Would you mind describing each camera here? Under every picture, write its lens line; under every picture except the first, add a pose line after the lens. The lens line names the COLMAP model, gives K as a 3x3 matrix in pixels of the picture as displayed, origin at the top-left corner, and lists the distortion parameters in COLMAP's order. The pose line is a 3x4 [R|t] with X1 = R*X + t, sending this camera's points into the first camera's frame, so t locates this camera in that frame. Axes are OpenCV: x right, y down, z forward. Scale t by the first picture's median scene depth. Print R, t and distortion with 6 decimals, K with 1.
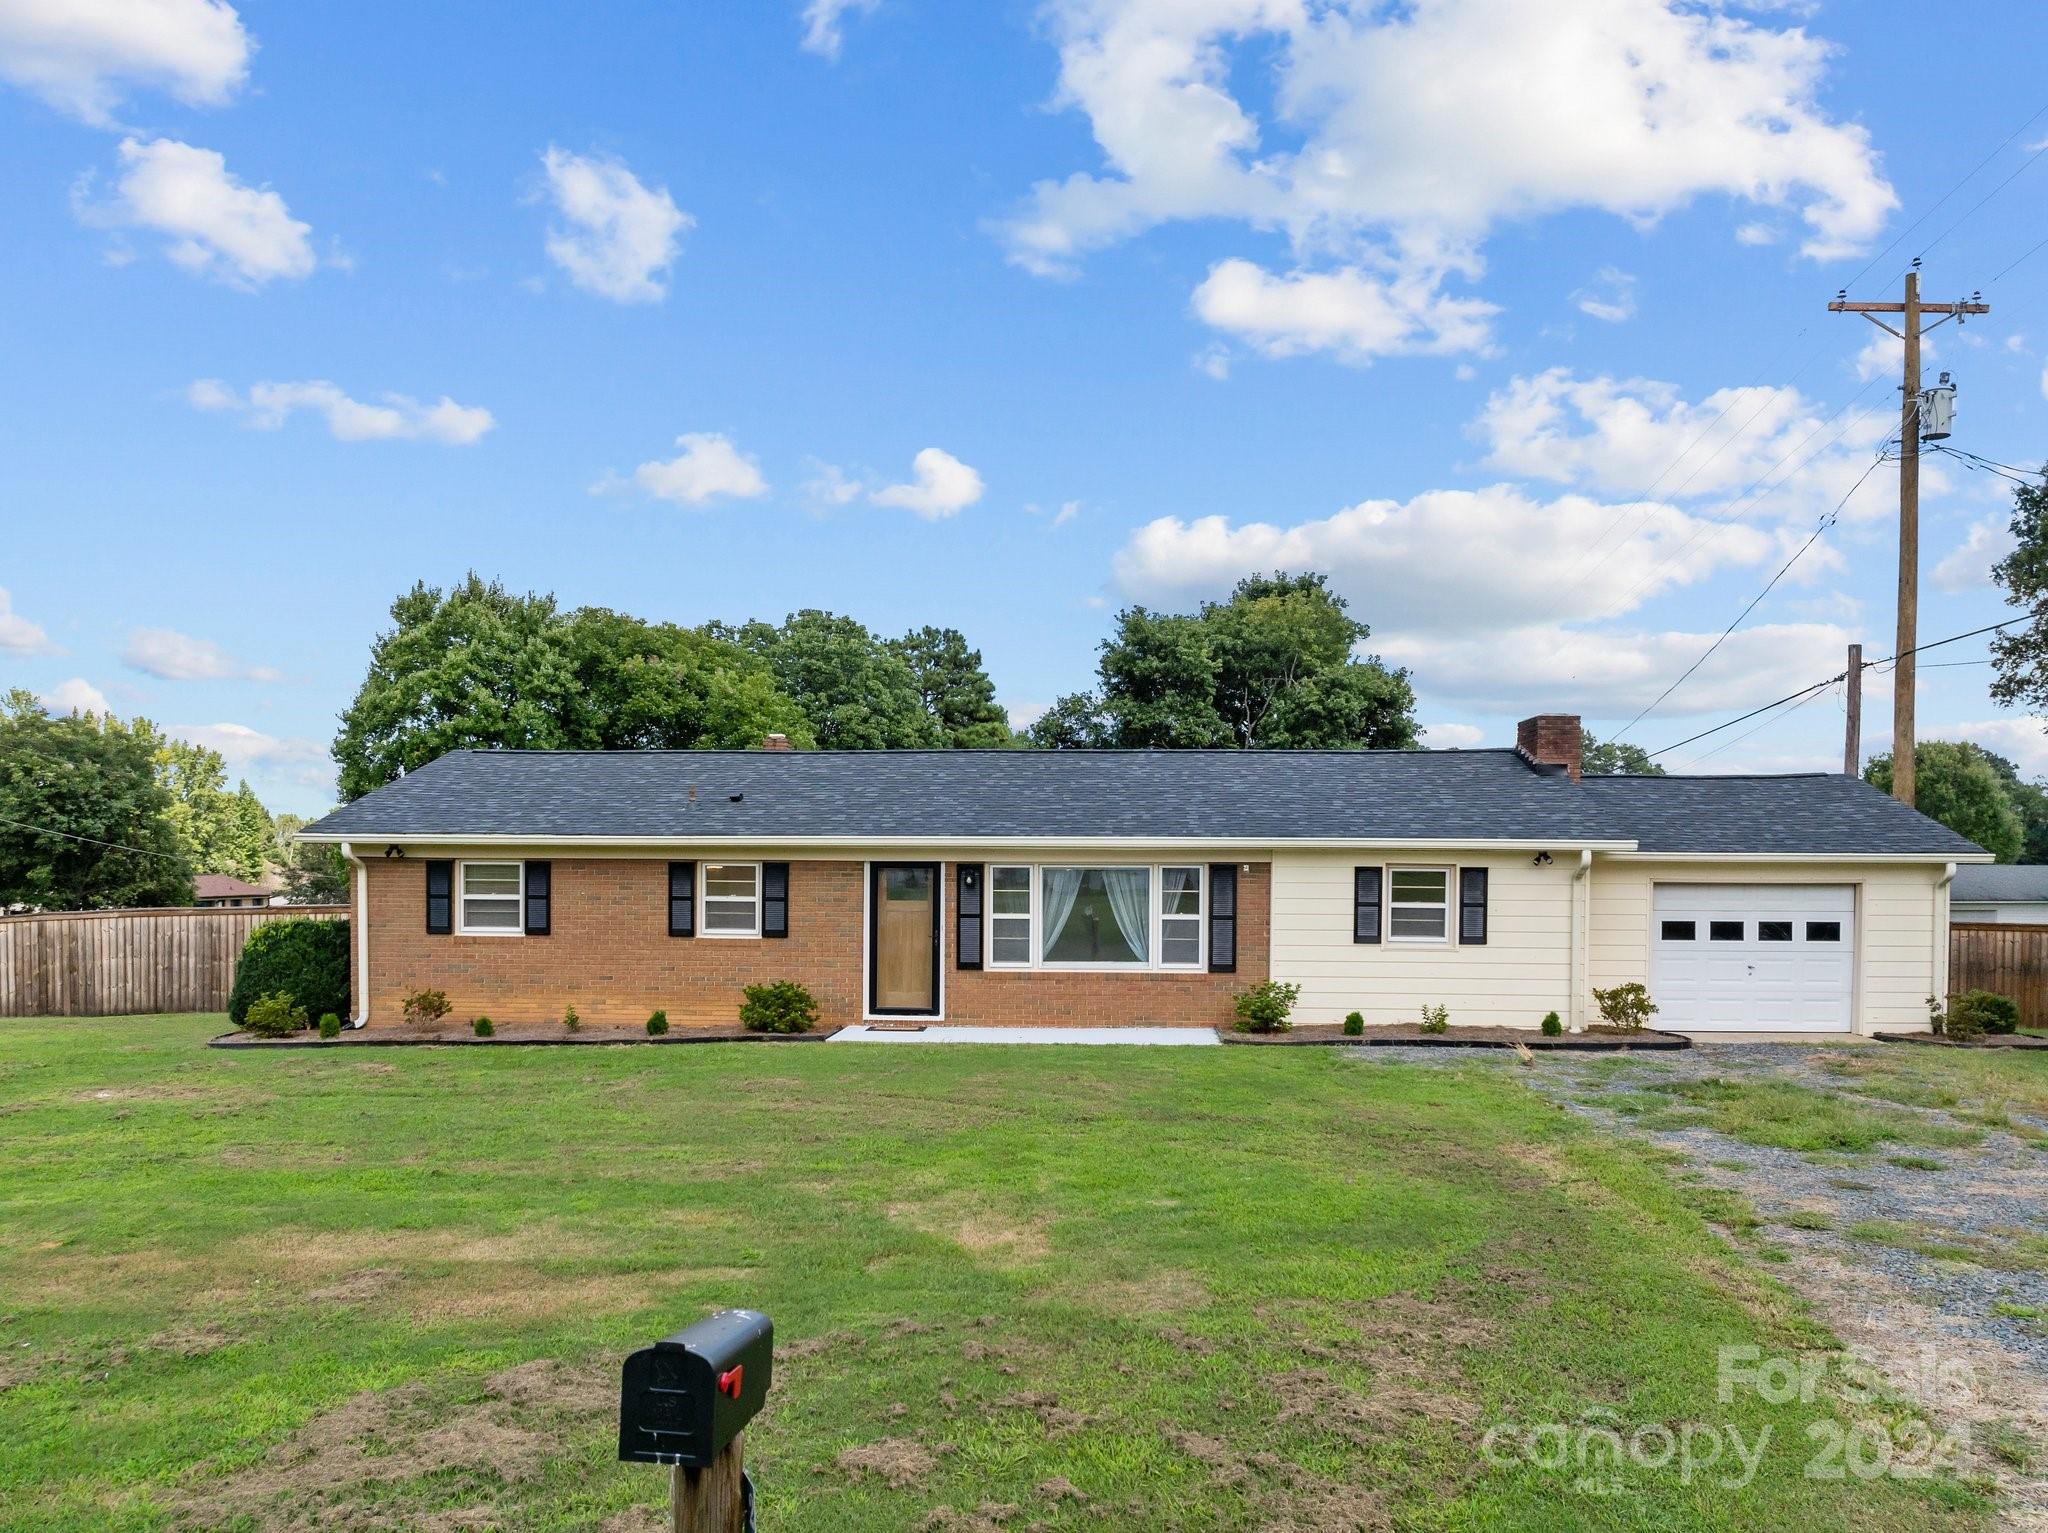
lens RADIAL K [[1489.2, 0, 1025.8], [0, 1489.2, 886.7], [0, 0, 1]] dist [-0.036286, -0.003964]
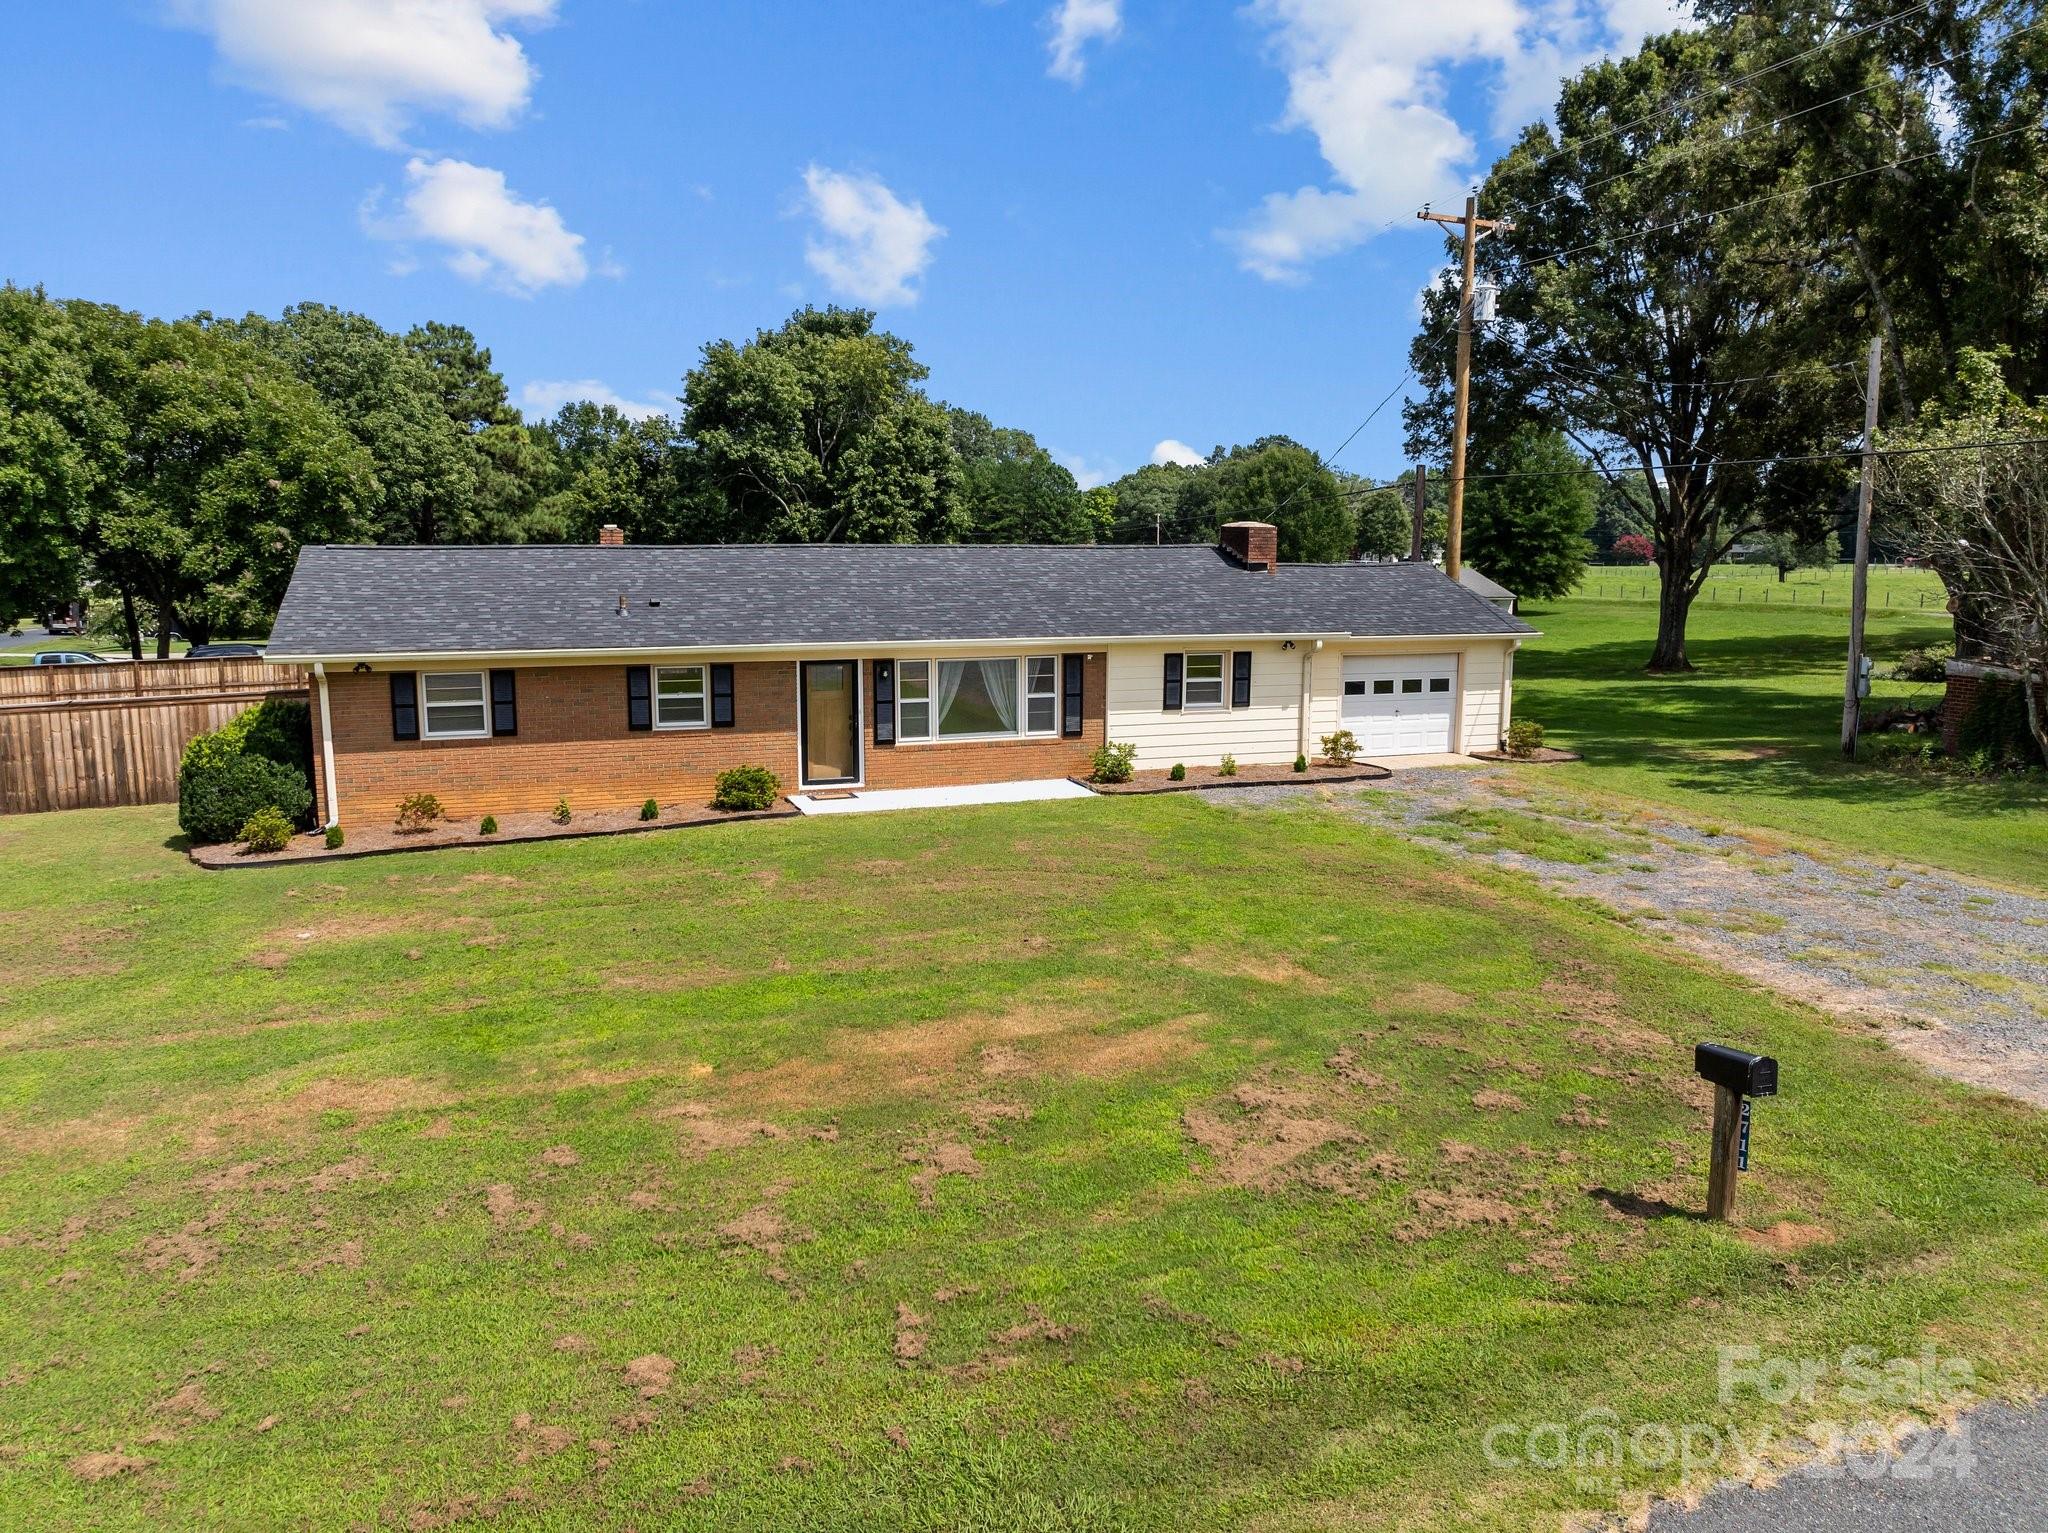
lens RADIAL K [[1438.3, 0, 1021.0], [0, 1438.3, 770.0], [0, 0, 1]] dist [-0.030872, -0.006018]
pose [[0.915720, -0.067217, 0.396154, -0.411071], [0.006255, 0.988174, 0.153209, -0.107290], [-0.401767, -0.137818, 0.905312, -0.136906]]
